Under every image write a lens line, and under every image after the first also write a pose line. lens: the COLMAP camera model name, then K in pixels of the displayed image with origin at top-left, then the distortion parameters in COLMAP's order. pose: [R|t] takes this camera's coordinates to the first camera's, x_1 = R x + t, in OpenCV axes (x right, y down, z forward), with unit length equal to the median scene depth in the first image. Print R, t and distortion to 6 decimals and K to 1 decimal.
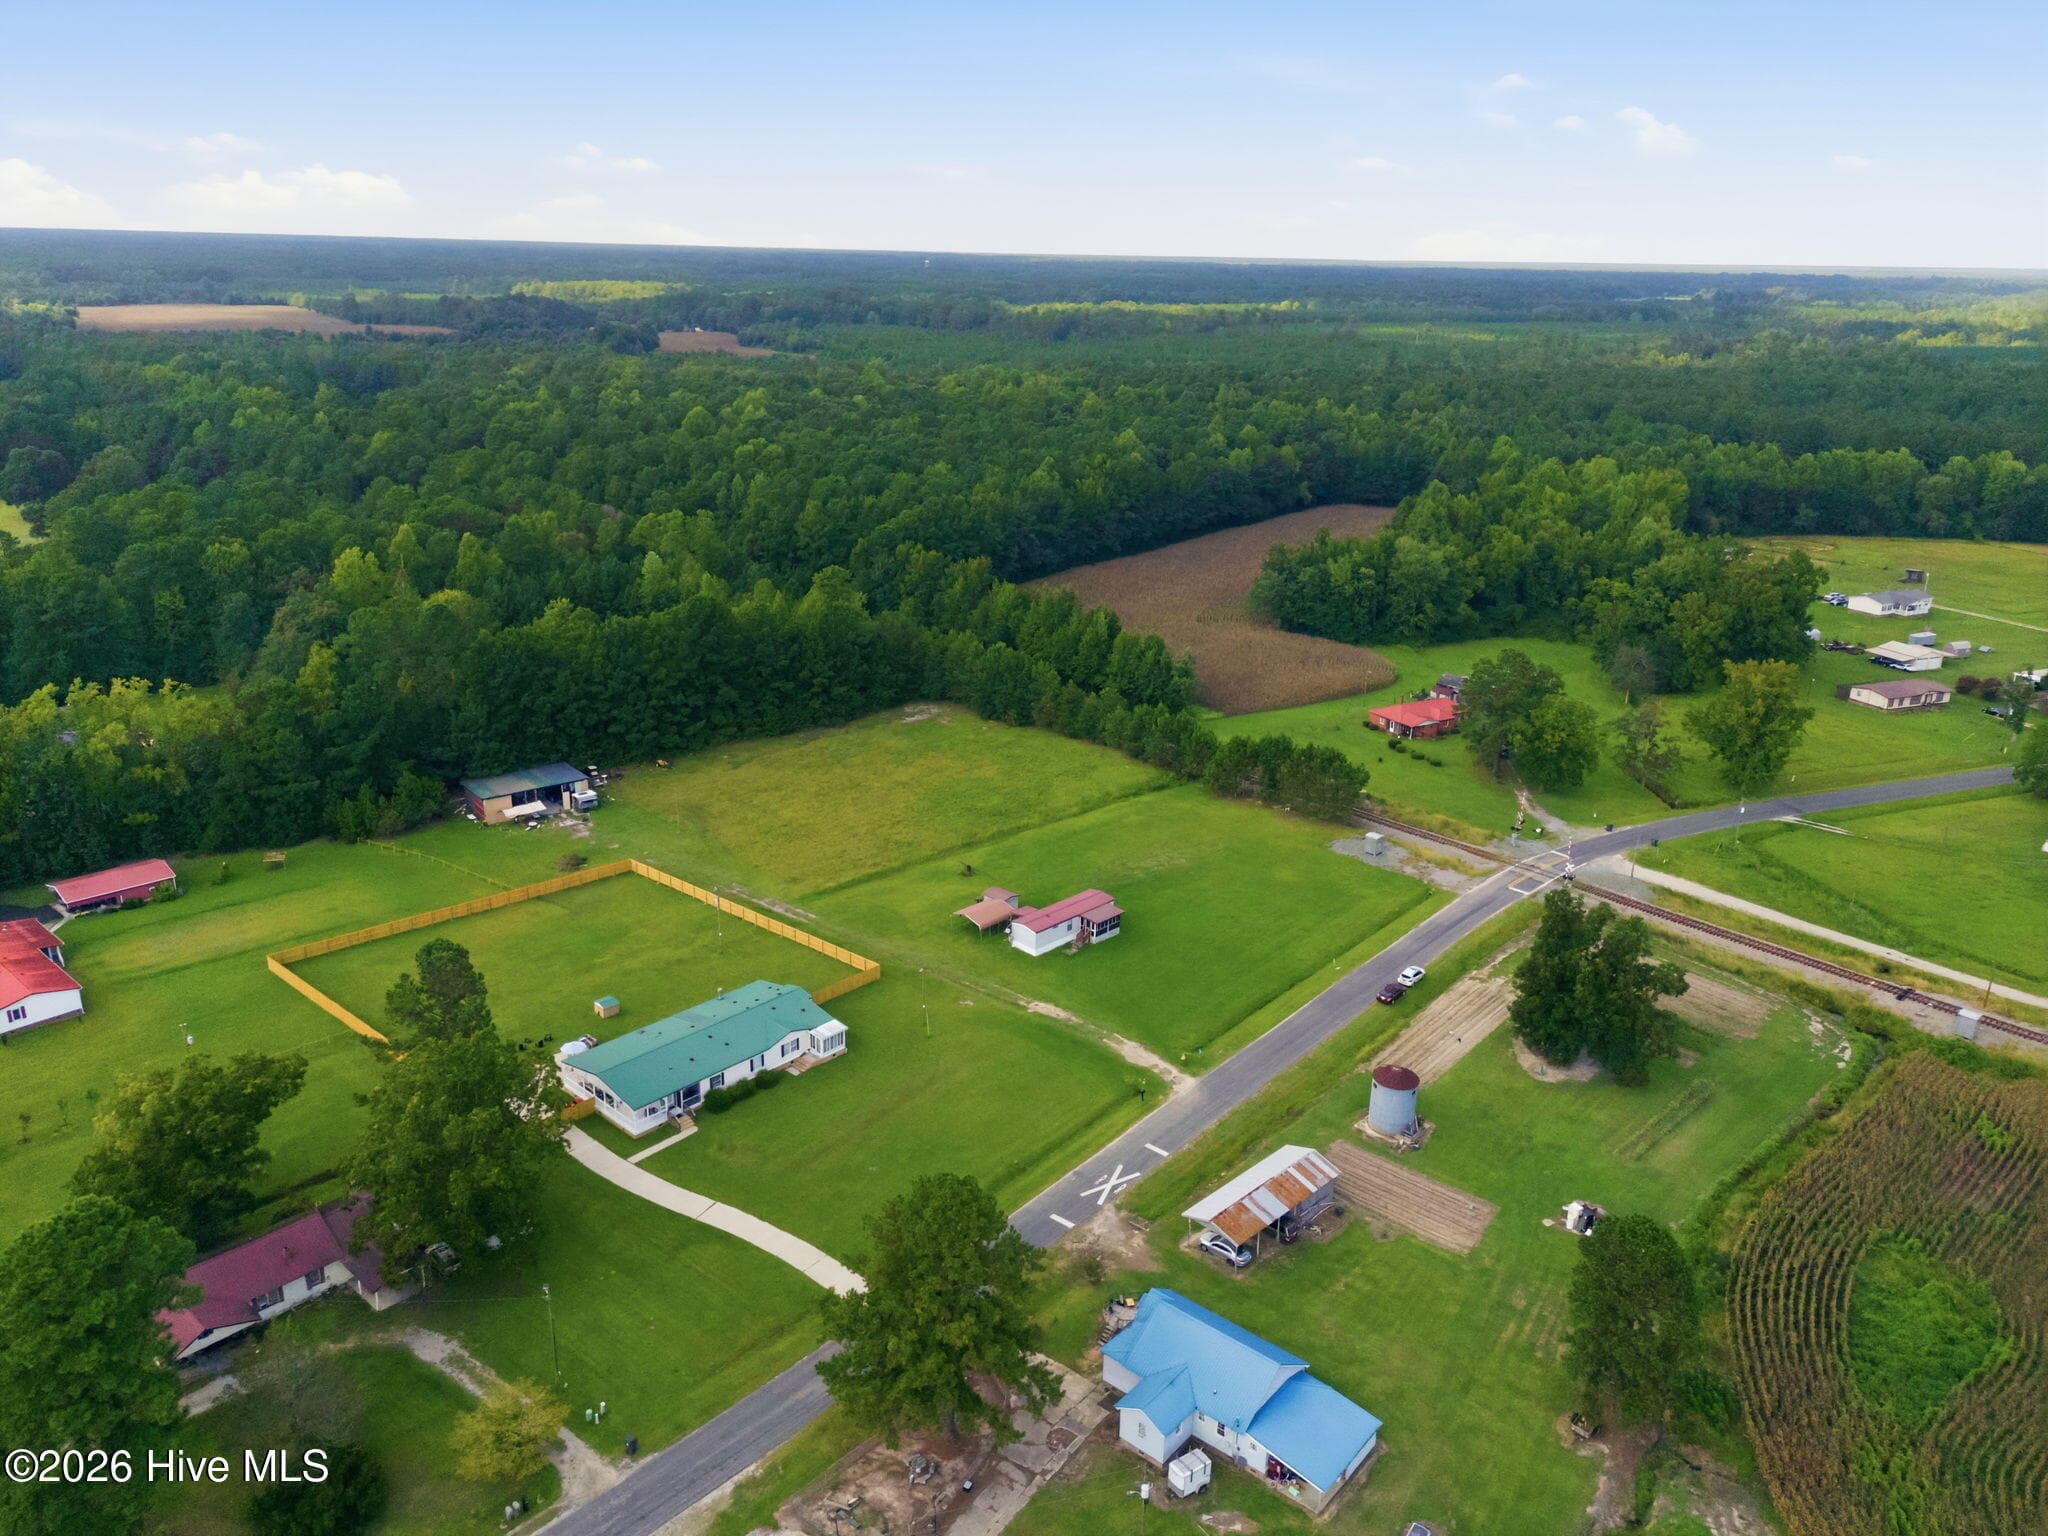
lens RADIAL K [[1501.5, 0, 1042.9], [0, 1501.5, 757.9], [0, 0, 1]] dist [0.077603, -0.070000]
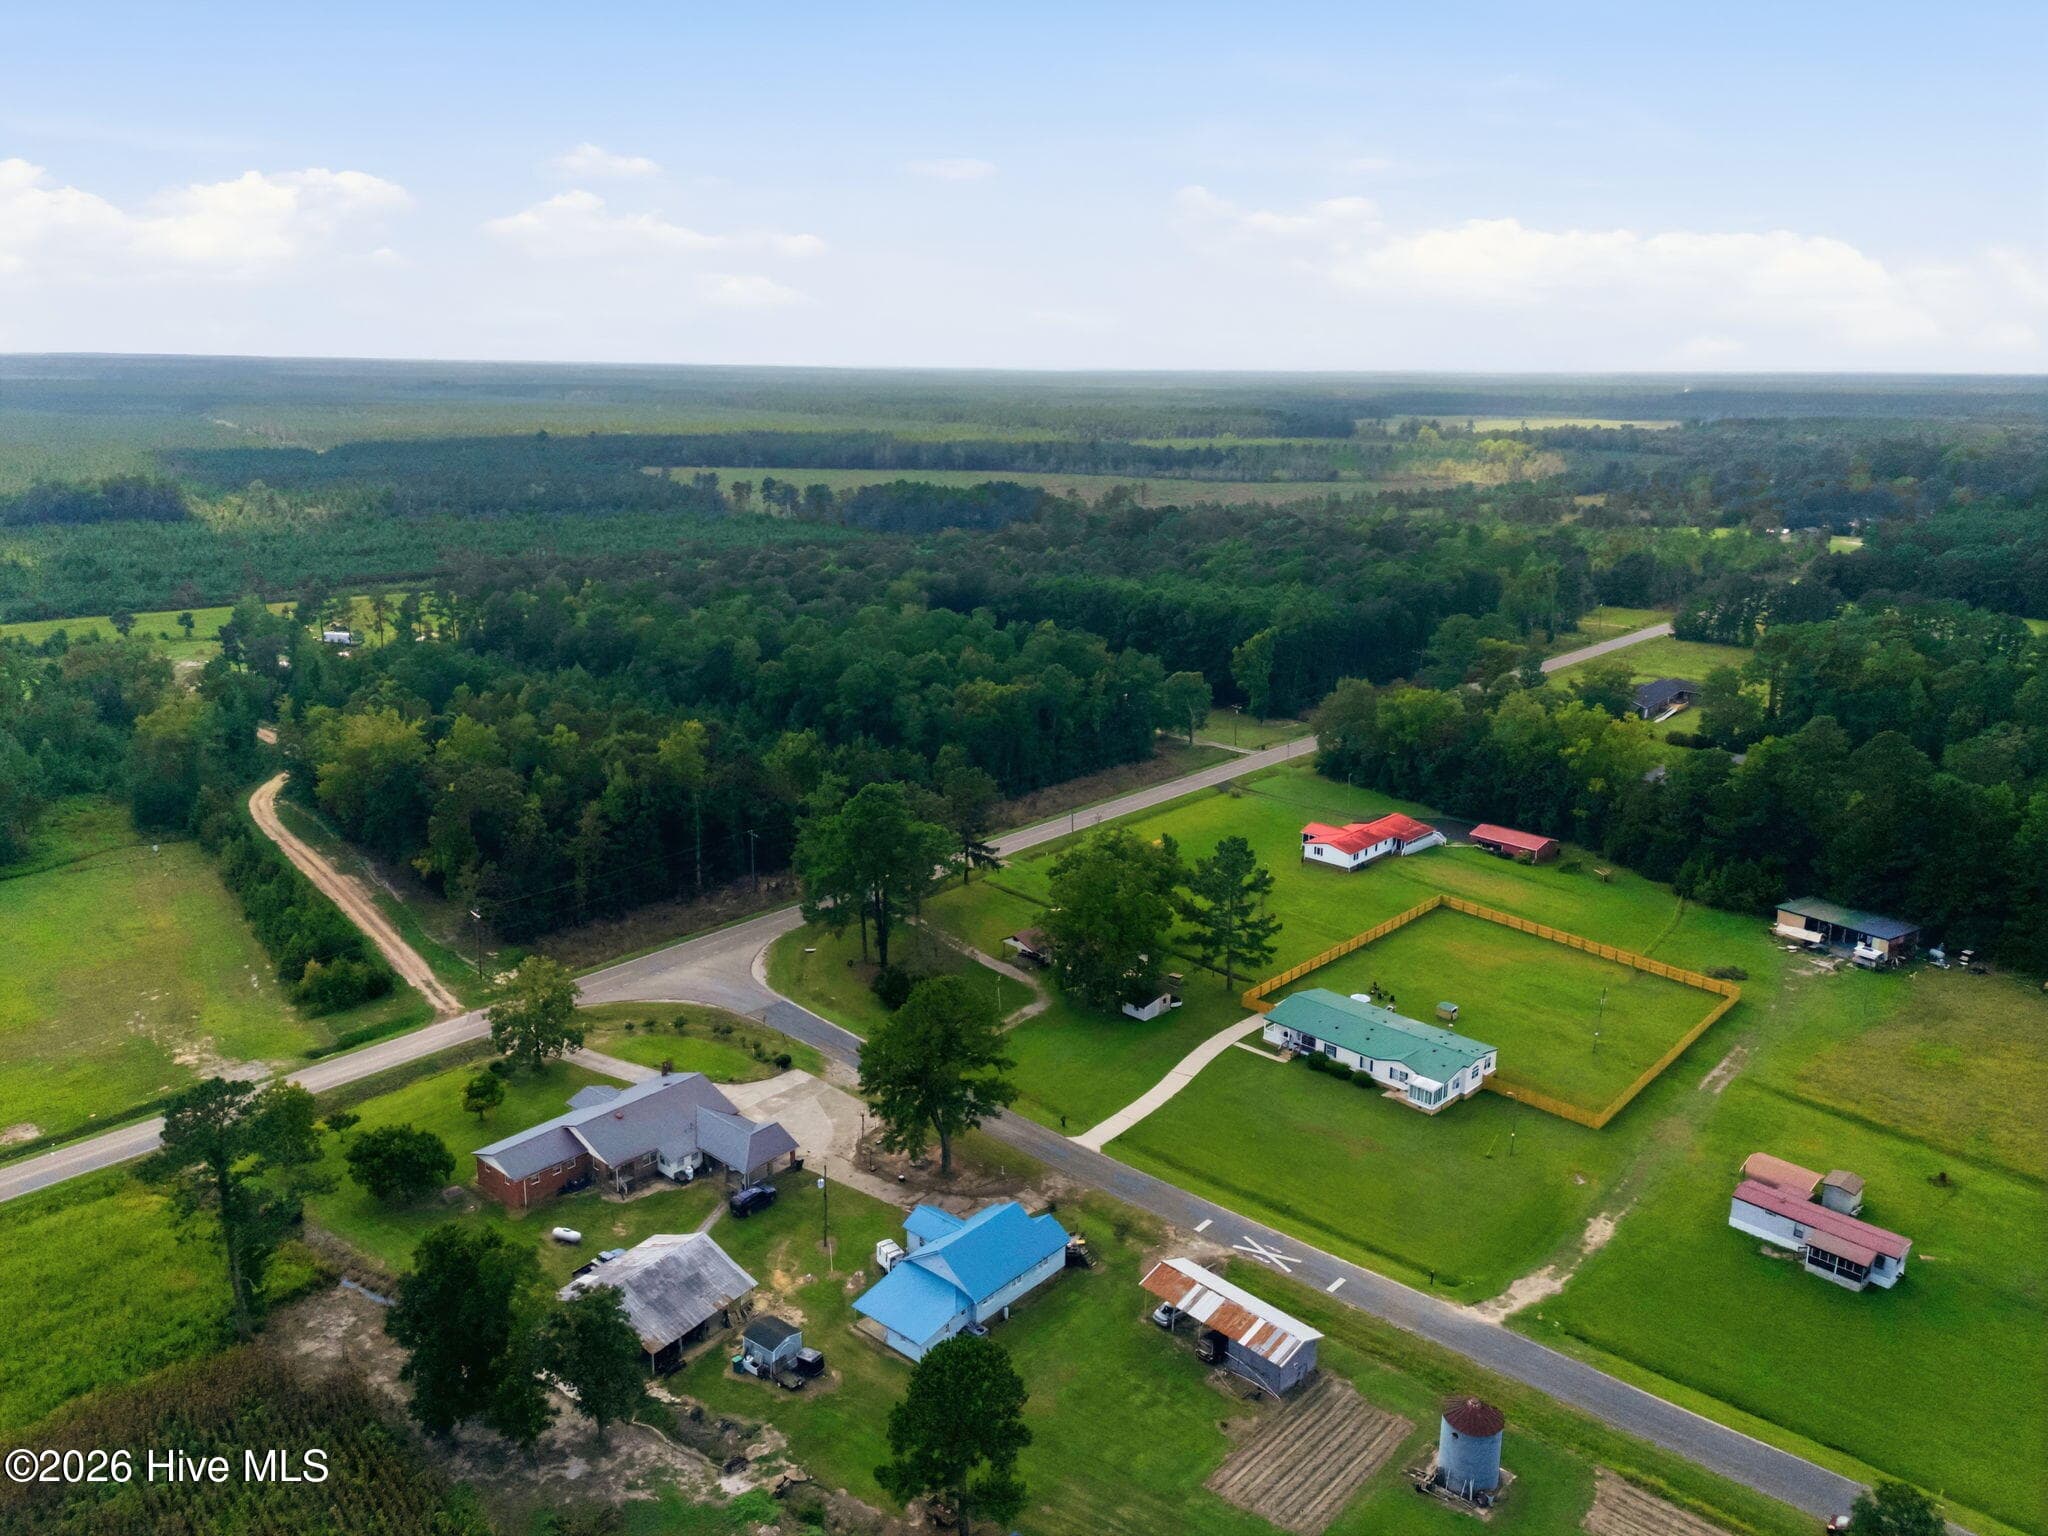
lens RADIAL K [[1501.5, 0, 1026.5], [0, 1501.5, 759.7], [0, 0, 1]] dist [0.077603, -0.070000]
pose [[-0.022728, 0.237376, -0.971152, 0.724491], [-0.332193, 0.914416, 0.231282, -0.156974], [0.942938, 0.327866, 0.058071, 0.501707]]
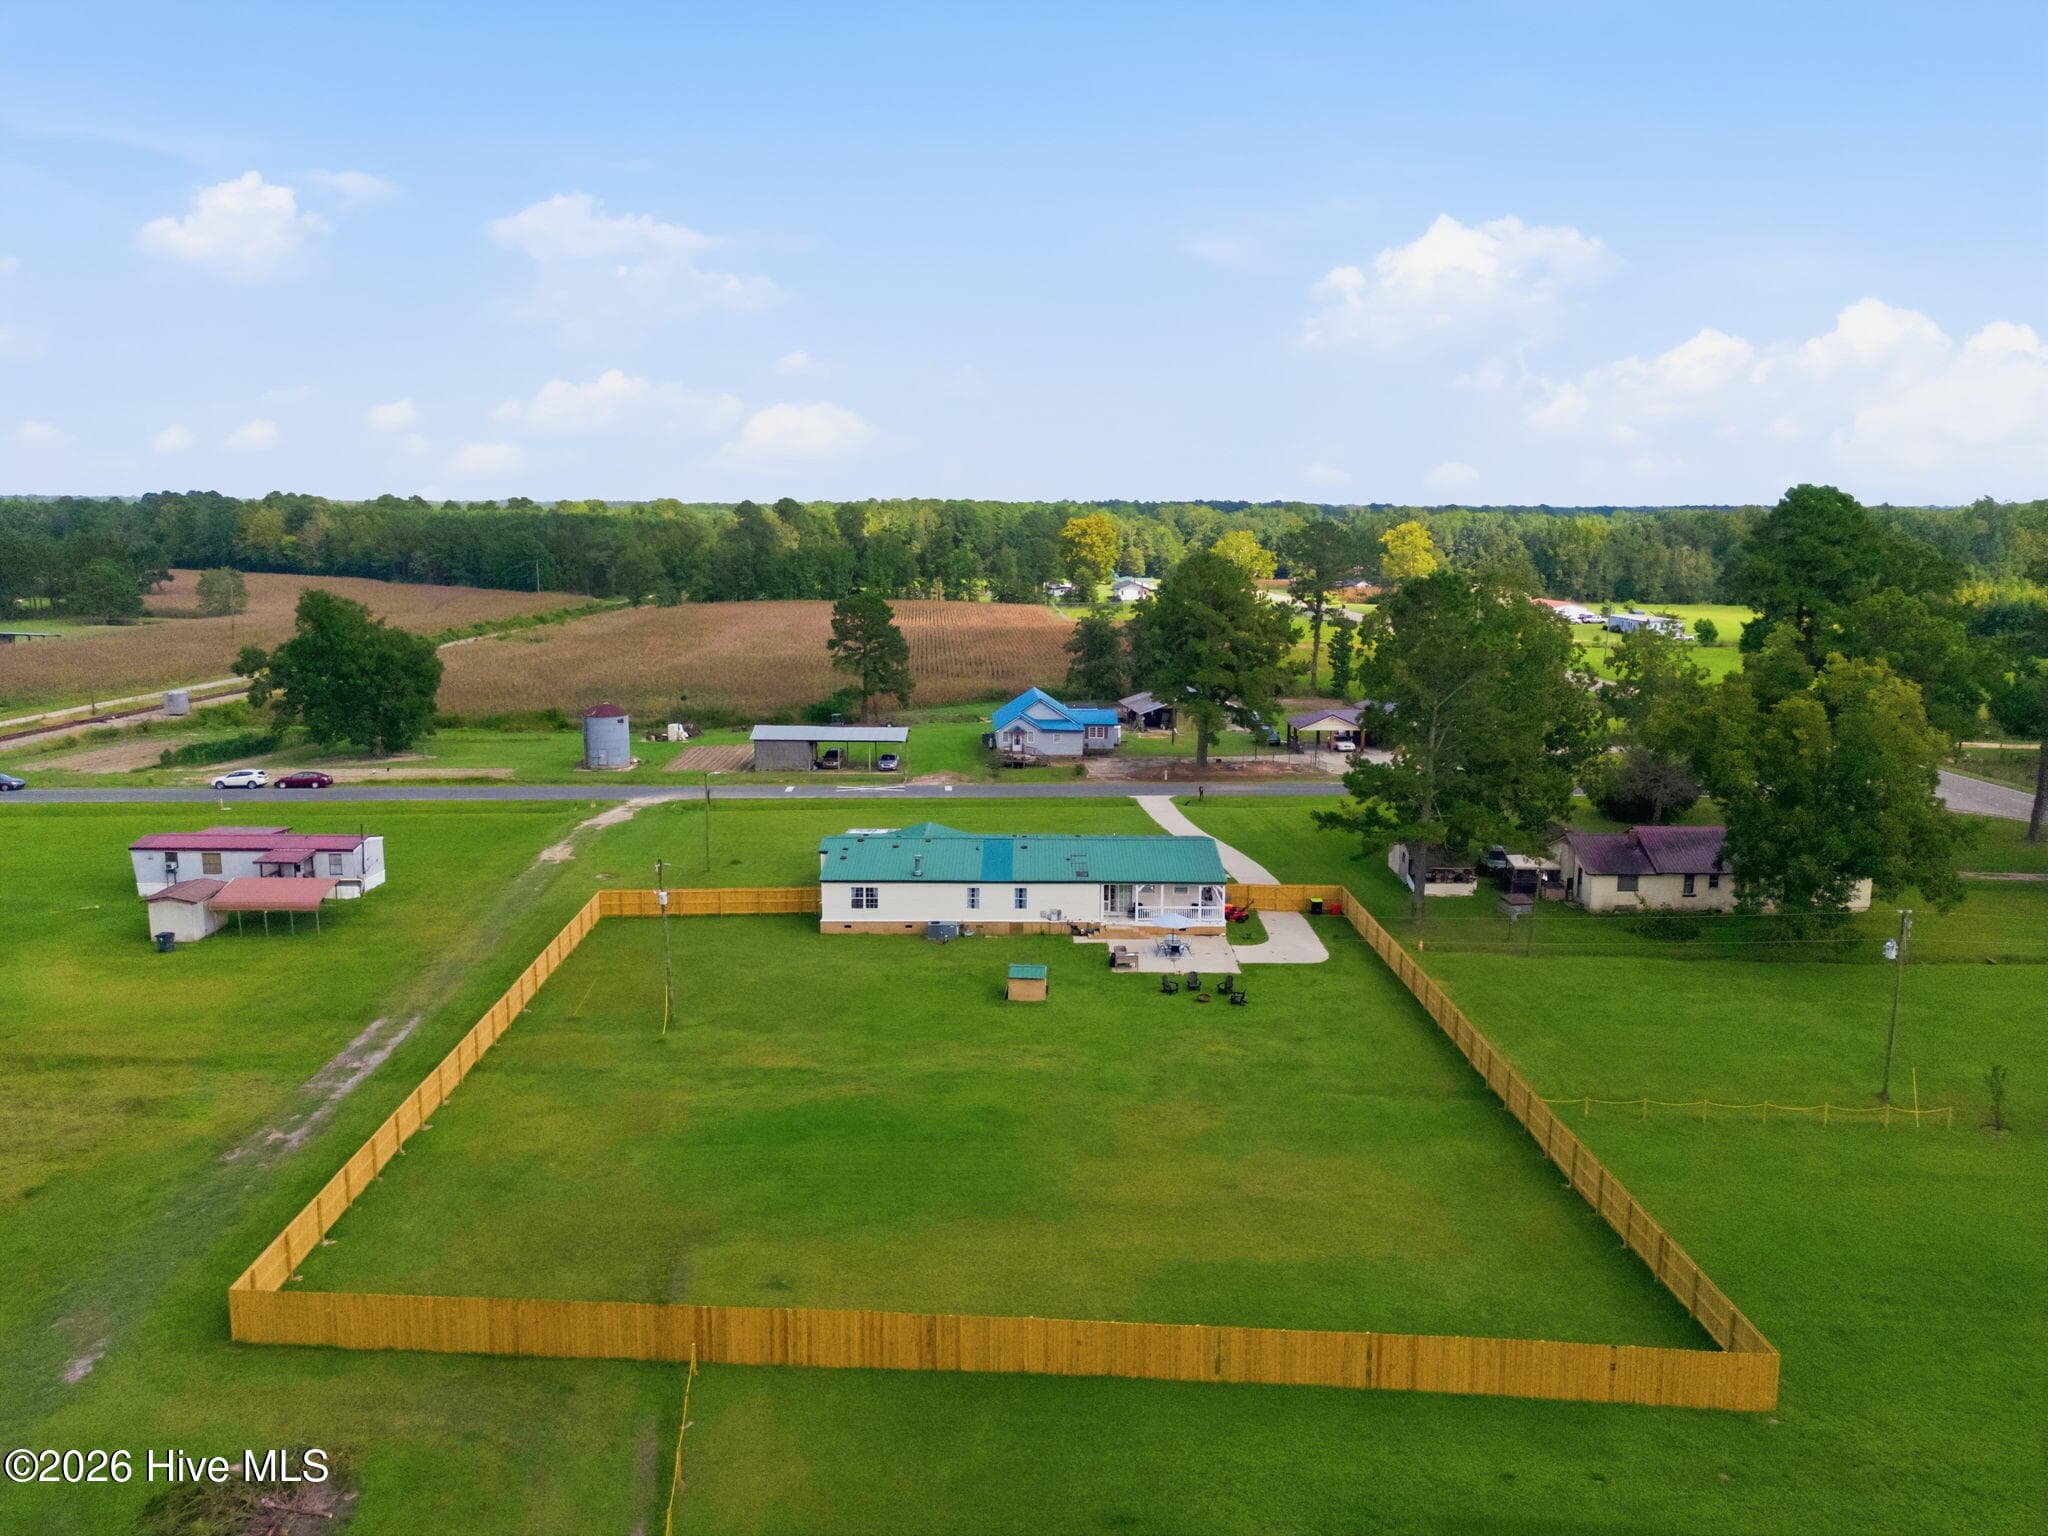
lens RADIAL K [[1501.5, 0, 1032.0], [0, 1501.5, 767.2], [0, 0, 1]] dist [0.077603, -0.070000]
pose [[-0.680519, -0.148637, 0.717496, -0.552872], [0.216113, 0.894934, 0.390370, -0.071861], [-0.700135, 0.420715, -0.576897, 1.112202]]
